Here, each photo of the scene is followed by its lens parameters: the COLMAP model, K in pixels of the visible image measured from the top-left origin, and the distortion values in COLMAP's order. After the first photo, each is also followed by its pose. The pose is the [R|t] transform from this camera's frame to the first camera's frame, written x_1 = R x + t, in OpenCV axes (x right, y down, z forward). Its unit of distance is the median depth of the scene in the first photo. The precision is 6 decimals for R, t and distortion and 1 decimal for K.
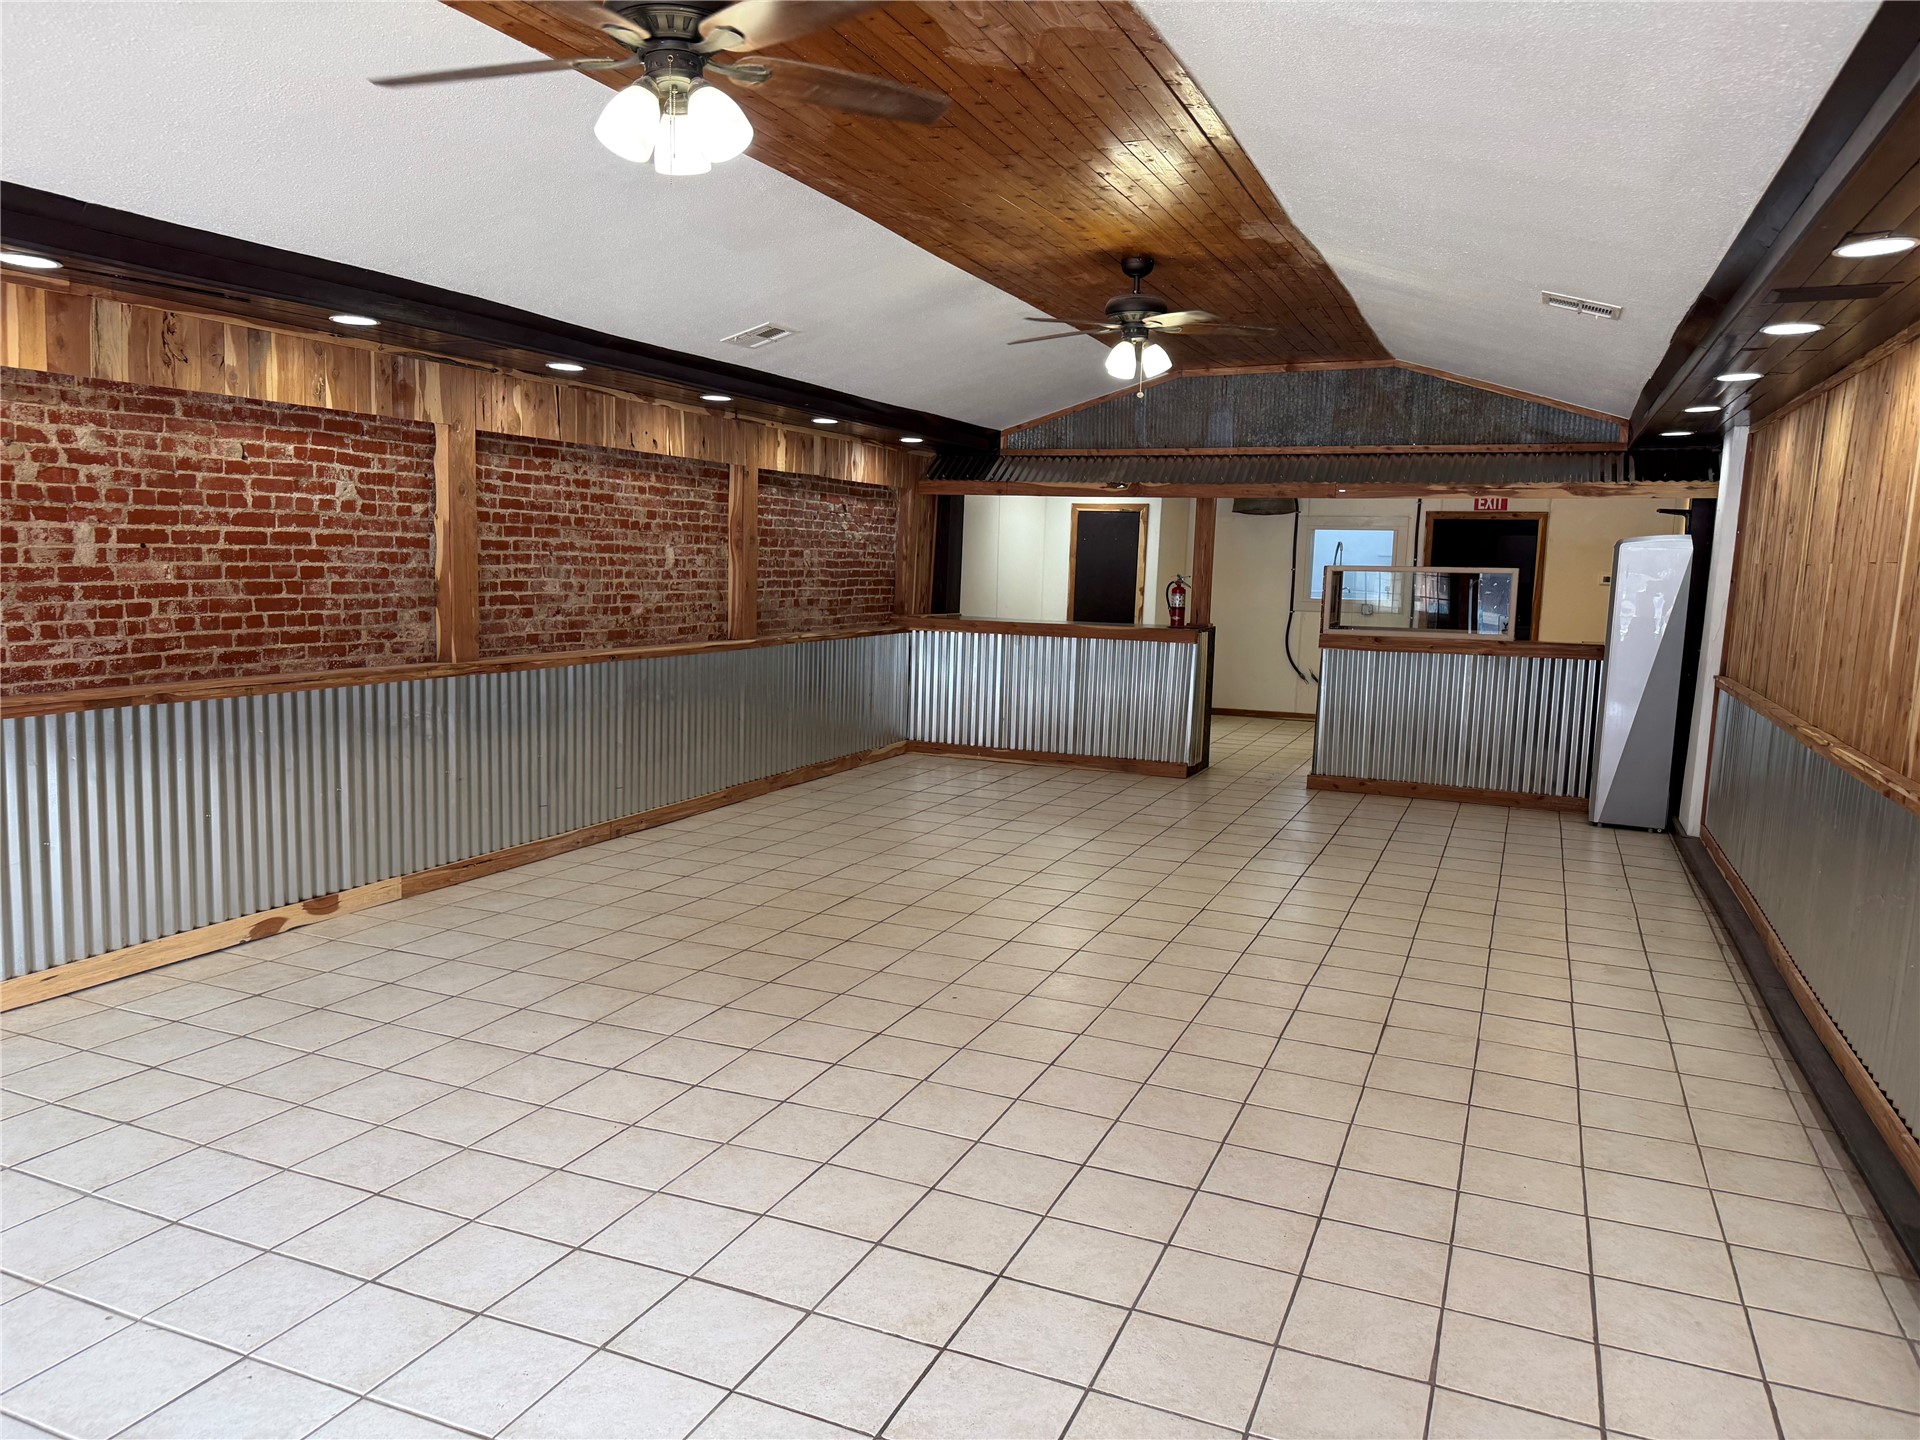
lens RADIAL K [[1352.1, 0, 953.7], [0, 1352.1, 726.3], [0, 0, 1]] dist [0.071140, -0.080417]
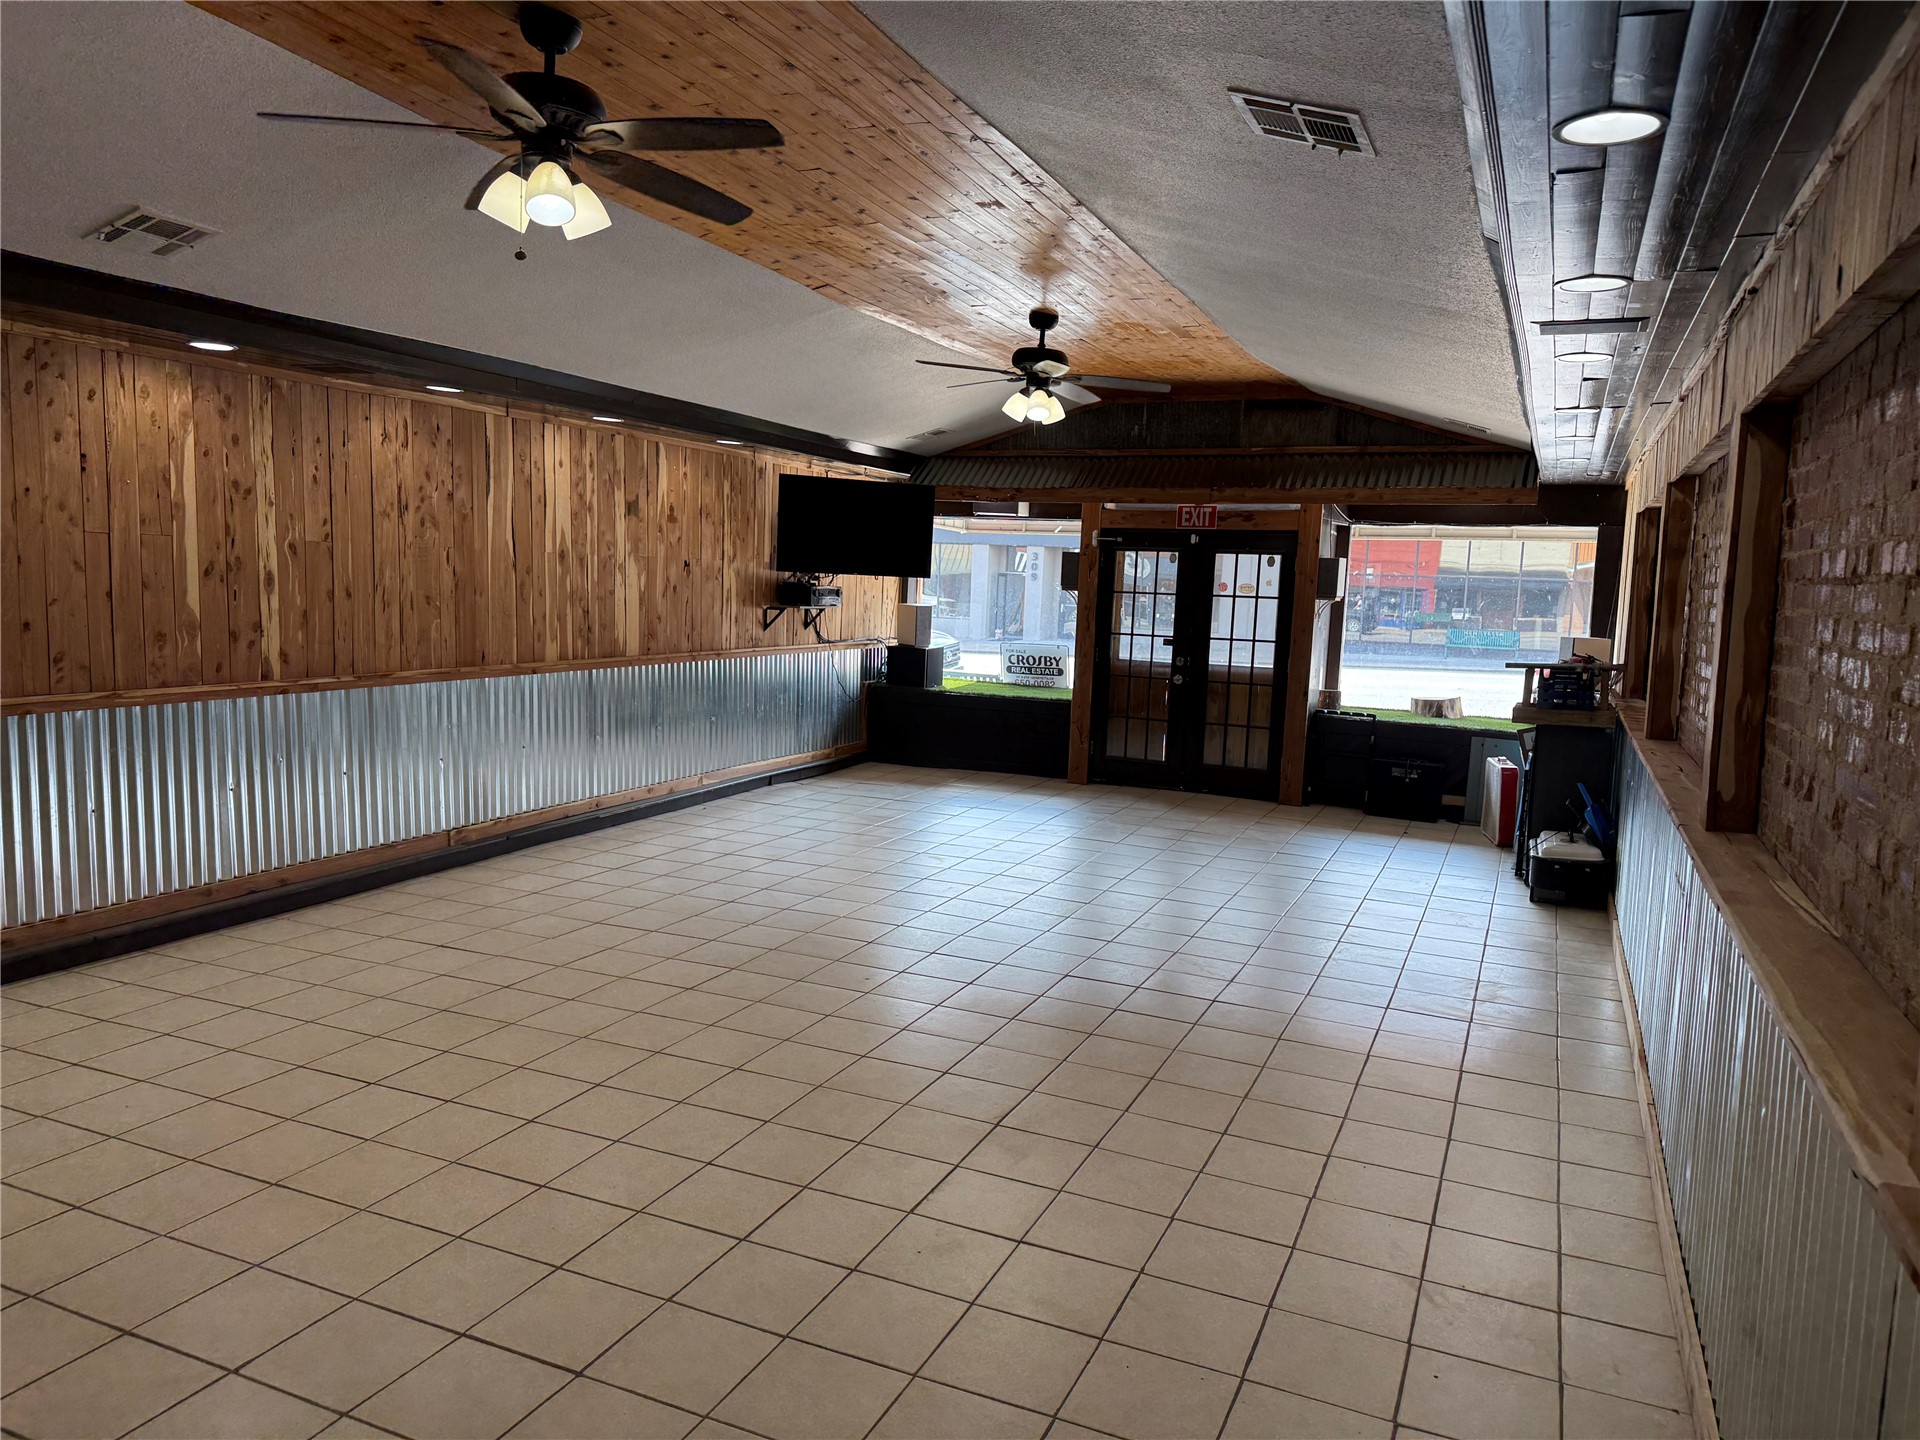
lens RADIAL K [[1352.1, 0, 956.3], [0, 1352.1, 724.0], [0, 0, 1]] dist [0.071140, -0.080417]
pose [[-0.997844, -0.065269, -0.006876, -0.029566], [-0.065080, 0.970515, 0.232091, -0.133484], [-0.008475, 0.232038, -0.972670, 1.023638]]
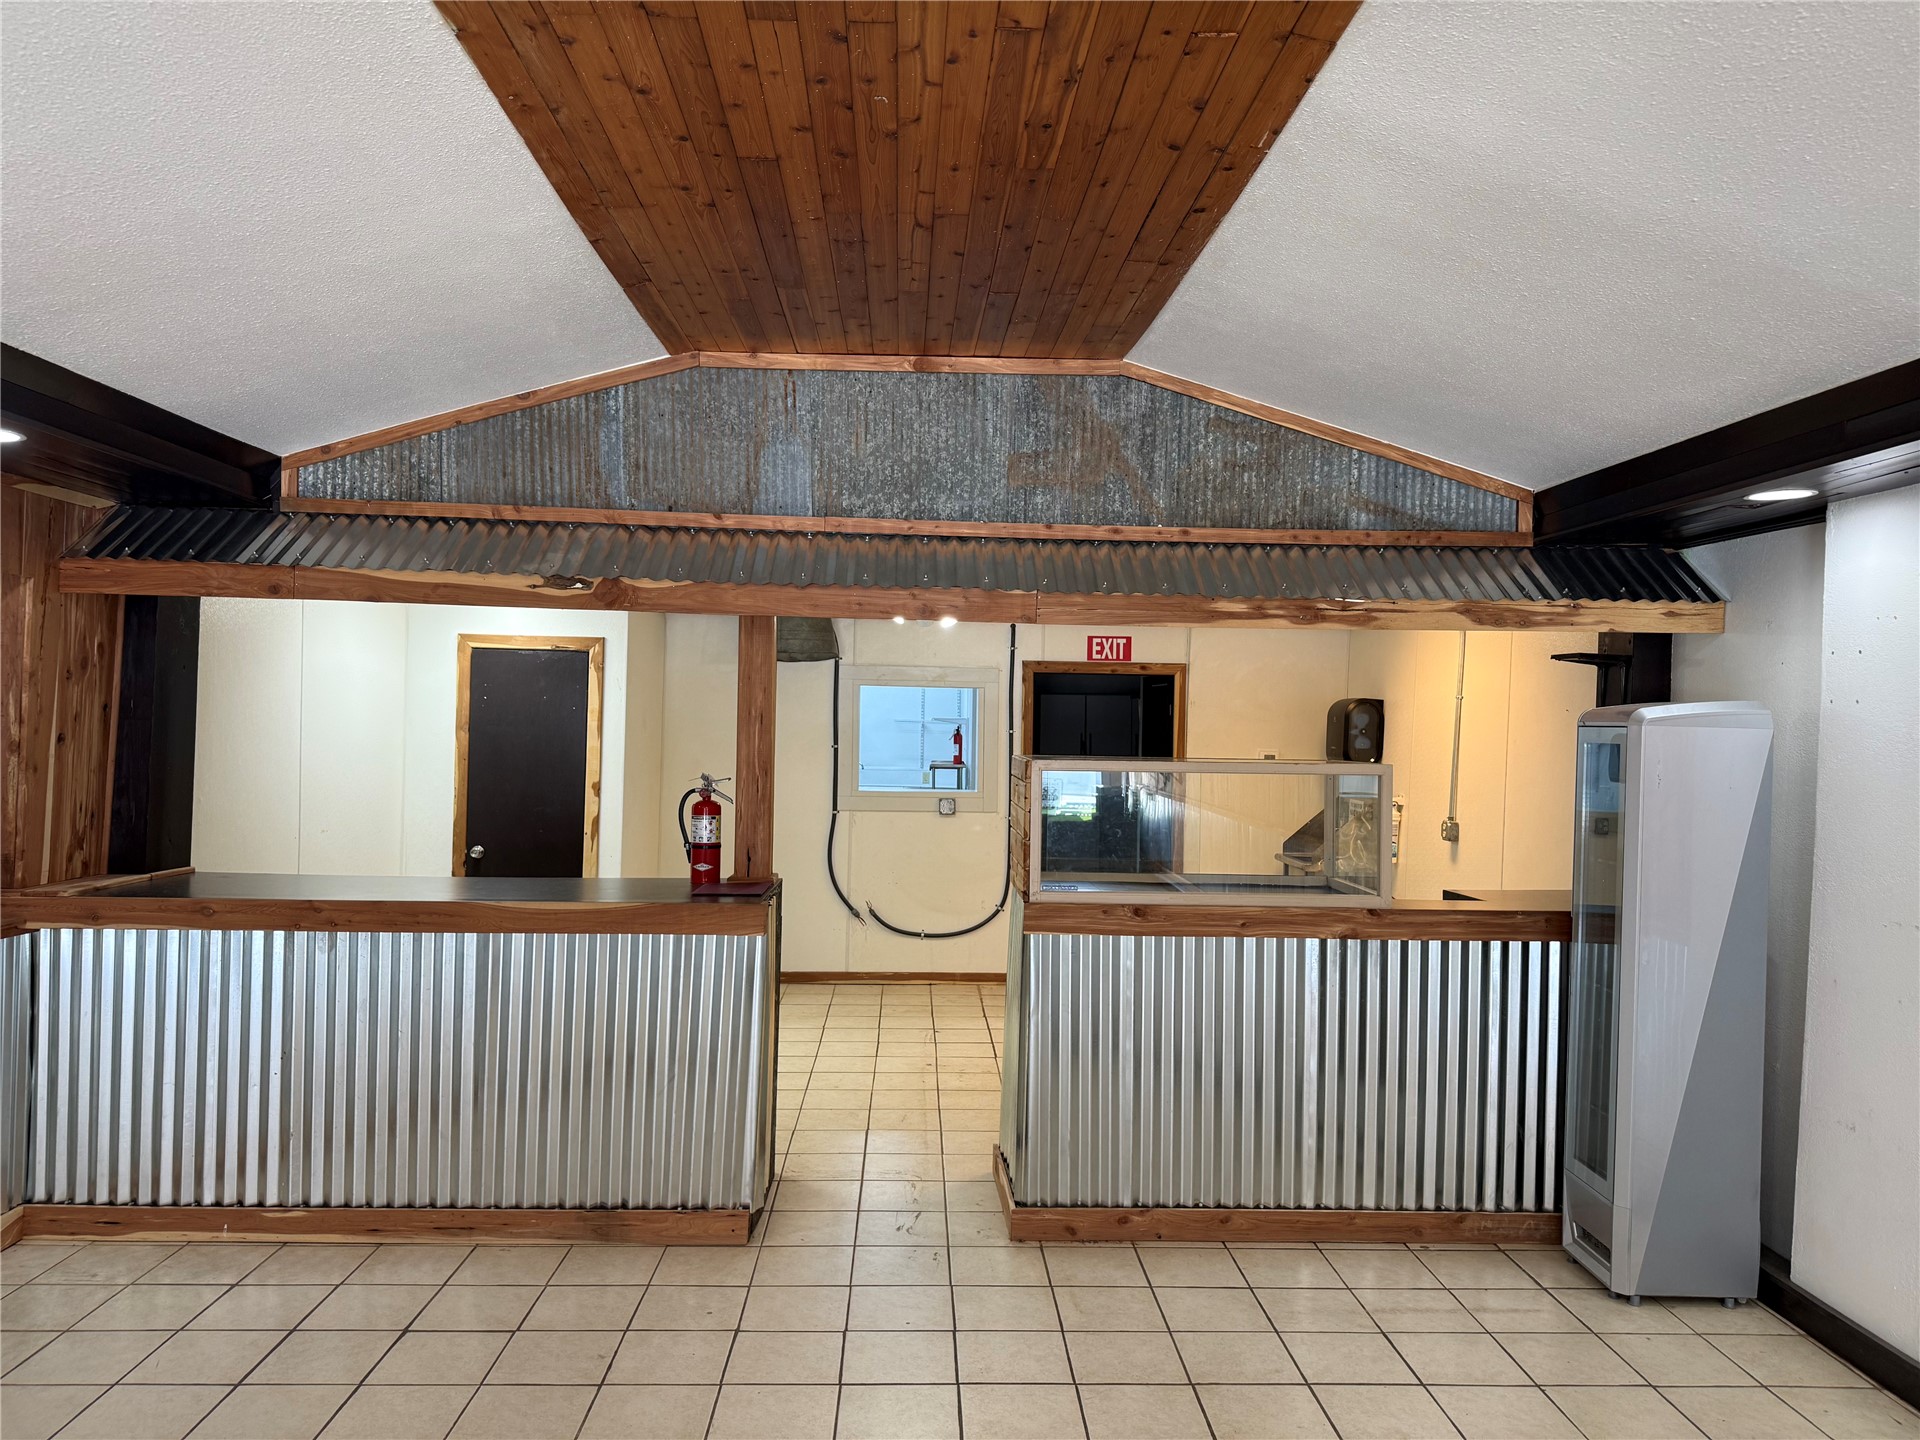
lens RADIAL K [[1352.1, 0, 966.6], [0, 1352.1, 725.7], [0, 0, 1]] dist [0.071140, -0.080417]
pose [[0.903076, -0.008136, 0.429403, 0.047888], [0.056572, 0.993362, -0.100154, -0.081403], [-0.425738, 0.114739, 0.897542, 0.564889]]
